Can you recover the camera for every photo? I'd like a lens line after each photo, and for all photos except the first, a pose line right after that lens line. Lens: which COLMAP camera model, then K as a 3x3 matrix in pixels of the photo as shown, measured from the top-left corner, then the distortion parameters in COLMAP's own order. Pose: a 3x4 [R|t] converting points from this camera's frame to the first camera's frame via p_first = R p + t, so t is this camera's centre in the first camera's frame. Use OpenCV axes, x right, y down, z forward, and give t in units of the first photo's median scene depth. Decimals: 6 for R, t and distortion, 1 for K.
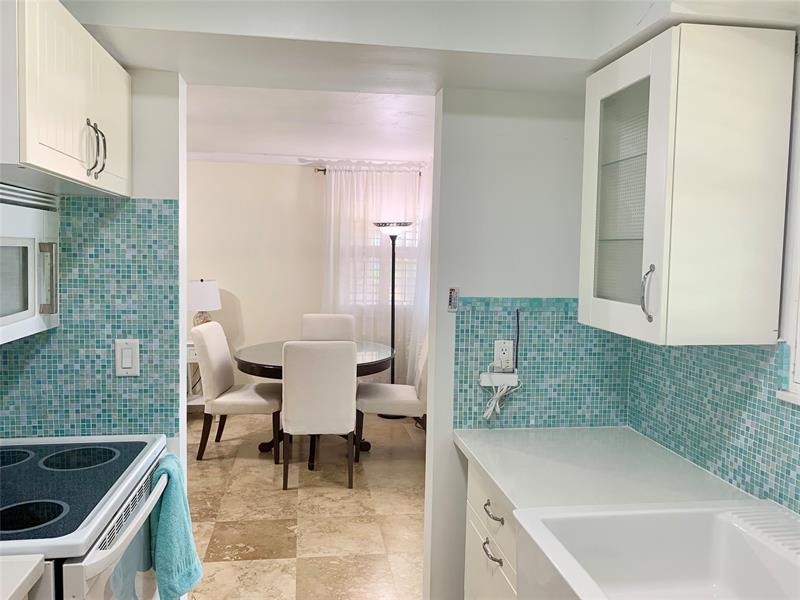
lens RADIAL K [[629.7, 0, 399.2], [0, 629.7, 297.1], [0, 0, 1]] dist [-0.010663, 0.001187]
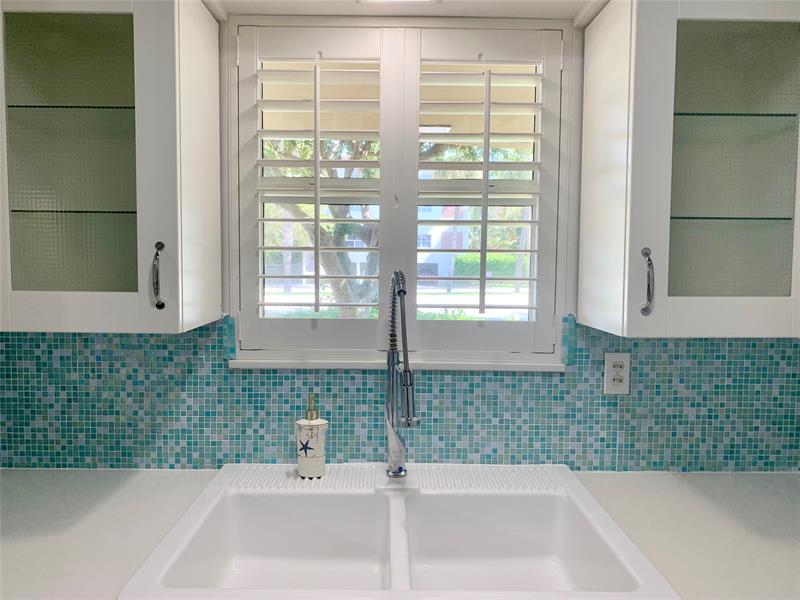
lens RADIAL K [[629.7, 0, 400.1], [0, 629.7, 301.6], [0, 0, 1]] dist [-0.010663, 0.001187]
pose [[0.117810, -0.084521, 0.989433, -0.362334], [0.068059, 0.994716, 0.076868, -0.012913], [-0.990701, 0.058284, 0.122939, 0.494415]]
